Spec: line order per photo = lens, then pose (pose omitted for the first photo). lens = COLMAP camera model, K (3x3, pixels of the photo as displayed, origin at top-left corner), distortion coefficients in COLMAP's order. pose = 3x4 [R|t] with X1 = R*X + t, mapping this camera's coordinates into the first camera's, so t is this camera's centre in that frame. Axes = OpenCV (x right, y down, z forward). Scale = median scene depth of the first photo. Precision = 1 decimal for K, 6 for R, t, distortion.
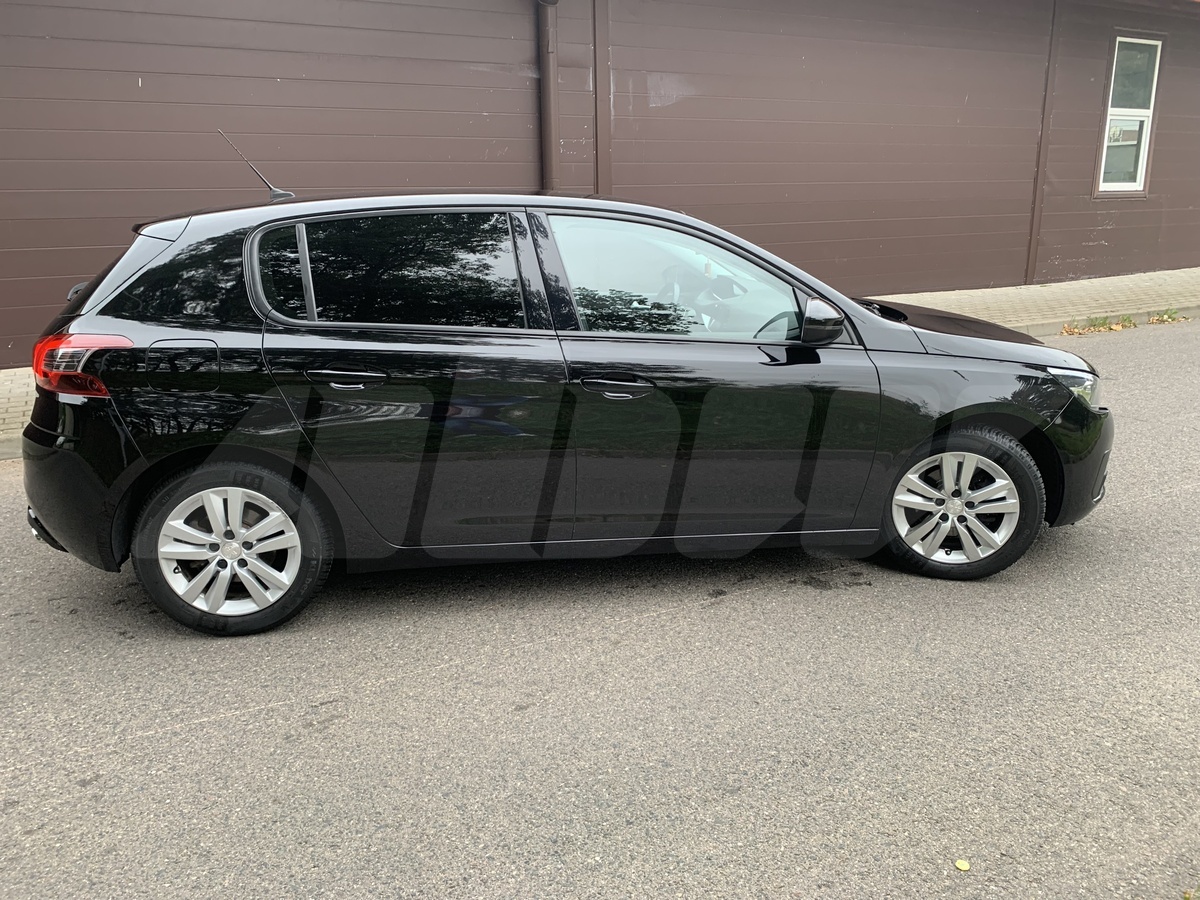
lens RADIAL K [[923.5, 0, 600.0], [0, 923.5, 450.0], [0, 0, 1]] dist [0.061331, -0.085806]
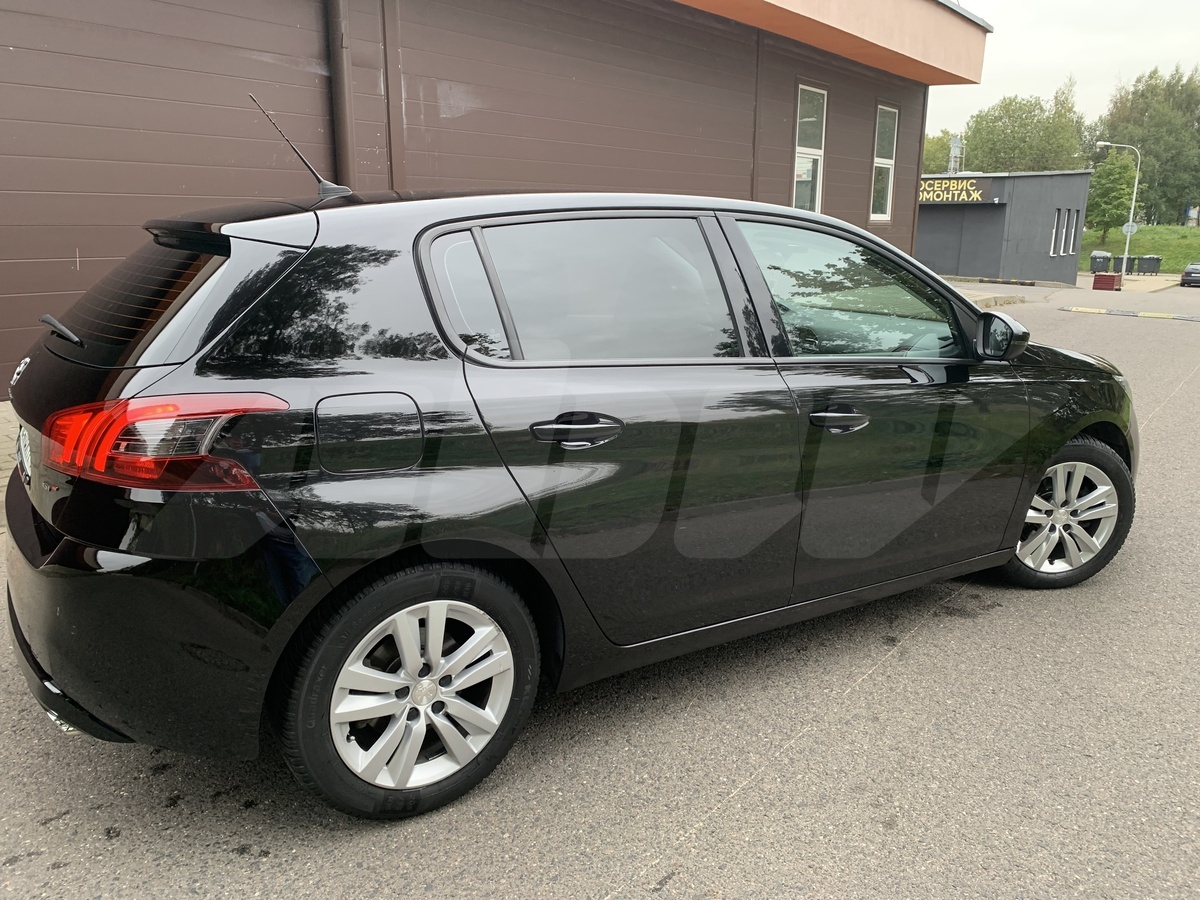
lens RADIAL K [[931.1, 0, 600.0], [0, 931.1, 450.0], [0, 0, 1]] dist [0.008368, -0.005094]
pose [[0.912622, -0.080037, 0.400892, -0.481183], [0.091654, 0.995742, -0.009853, -0.046994], [-0.398397, 0.045736, 0.916072, 0.271278]]
